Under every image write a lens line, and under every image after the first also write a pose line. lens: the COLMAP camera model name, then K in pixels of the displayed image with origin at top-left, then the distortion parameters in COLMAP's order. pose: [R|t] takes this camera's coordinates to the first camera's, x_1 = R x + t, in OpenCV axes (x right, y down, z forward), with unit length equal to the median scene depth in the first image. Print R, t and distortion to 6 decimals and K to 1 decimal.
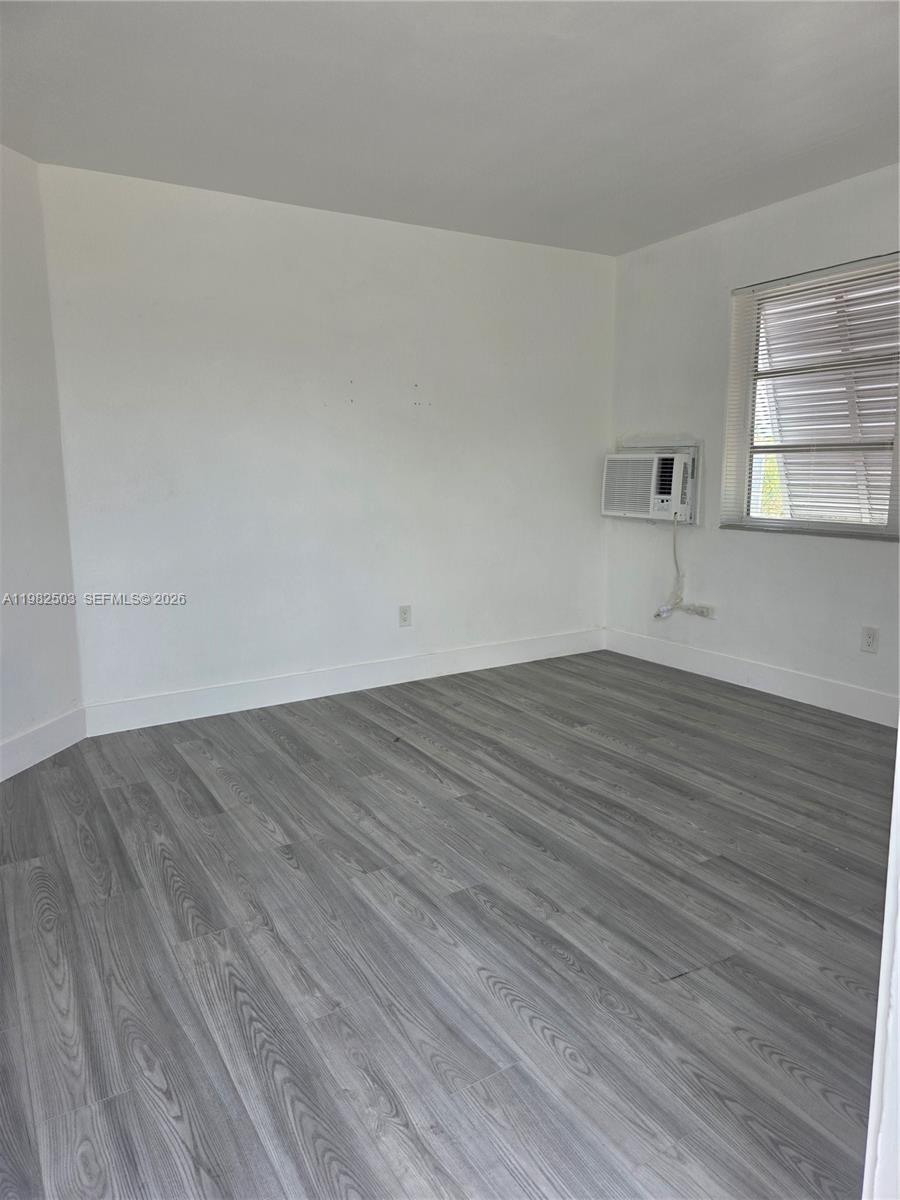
lens RADIAL K [[810.1, 0, 445.9], [0, 810.1, 589.8], [0, 0, 1]] dist [0.053005, -0.028008]
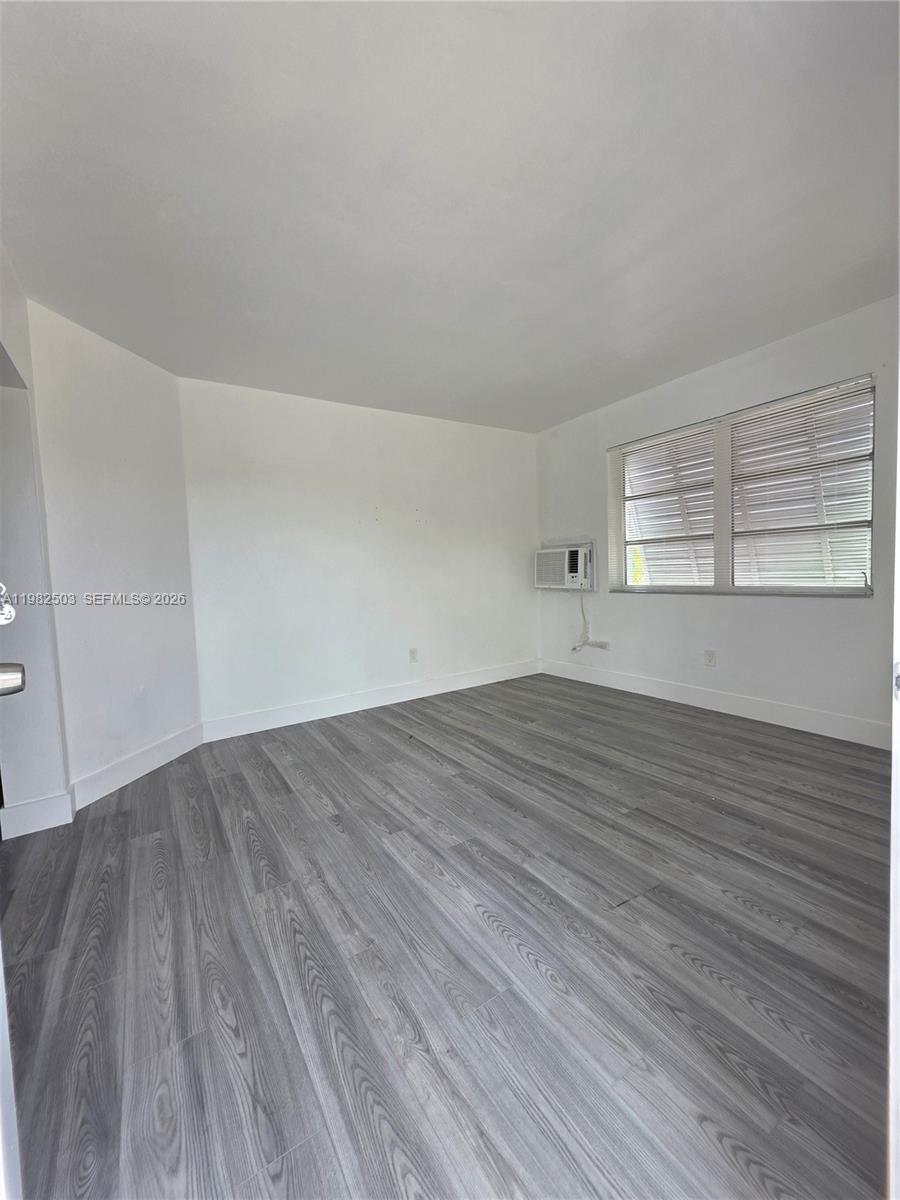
lens RADIAL K [[477.7, 0, 451.8], [0, 477.7, 595.6], [0, 0, 1]] dist [0.003405, 0.001983]
pose [[0.998892, -0.032464, 0.034068, -0.009686], [0.035783, 0.994156, -0.101852, 0.028619], [-0.030562, 0.102958, 0.994216, 0.146655]]
